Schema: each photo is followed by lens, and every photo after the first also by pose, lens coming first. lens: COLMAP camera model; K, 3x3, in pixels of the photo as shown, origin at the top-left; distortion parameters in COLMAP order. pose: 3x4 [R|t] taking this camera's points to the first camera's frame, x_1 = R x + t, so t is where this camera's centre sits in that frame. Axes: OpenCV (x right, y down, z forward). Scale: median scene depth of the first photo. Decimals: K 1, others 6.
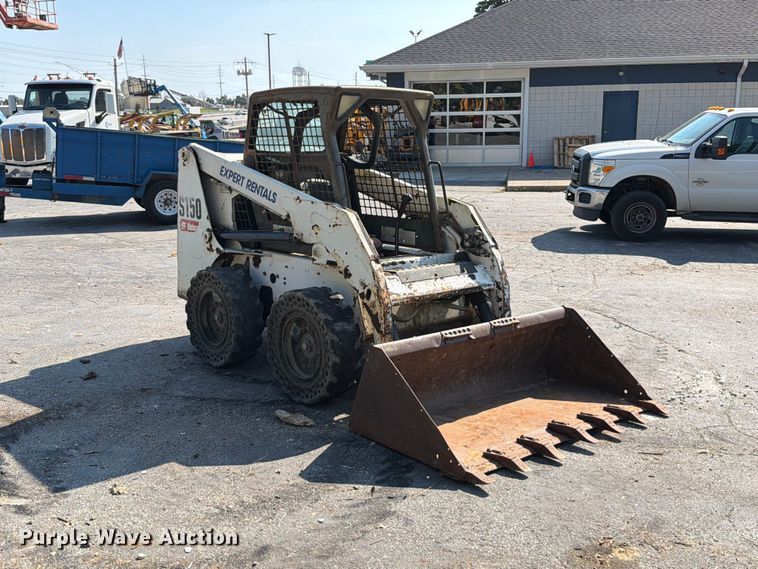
lens RADIAL K [[787.5, 0, 374.8], [0, 787.5, 284.0], [0, 0, 1]] dist [0.173661, -0.383027]
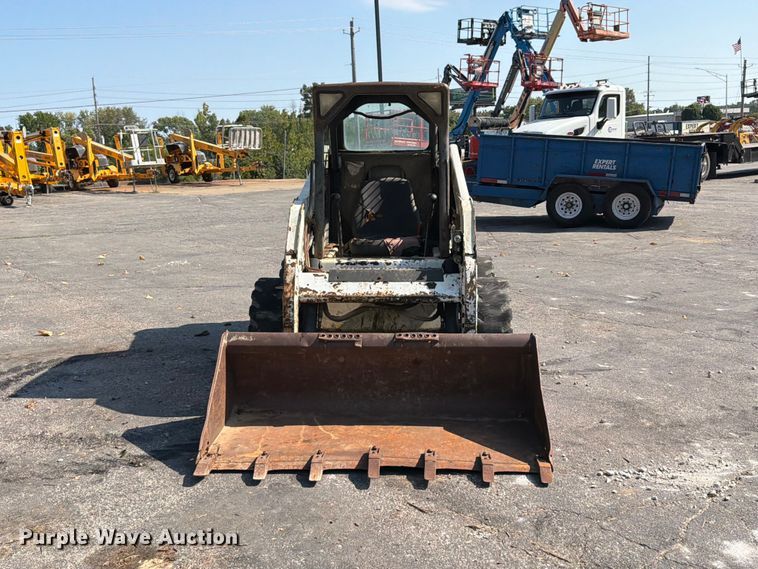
lens RADIAL K [[787.5, 0, 374.8], [0, 787.5, 284.0], [0, 0, 1]] dist [0.173661, -0.383027]
pose [[0.720883, 0.102283, -0.685468, 0.618642], [-0.107598, 0.993575, 0.035099, -0.031558], [0.684654, 0.048453, 0.727256, 0.261529]]
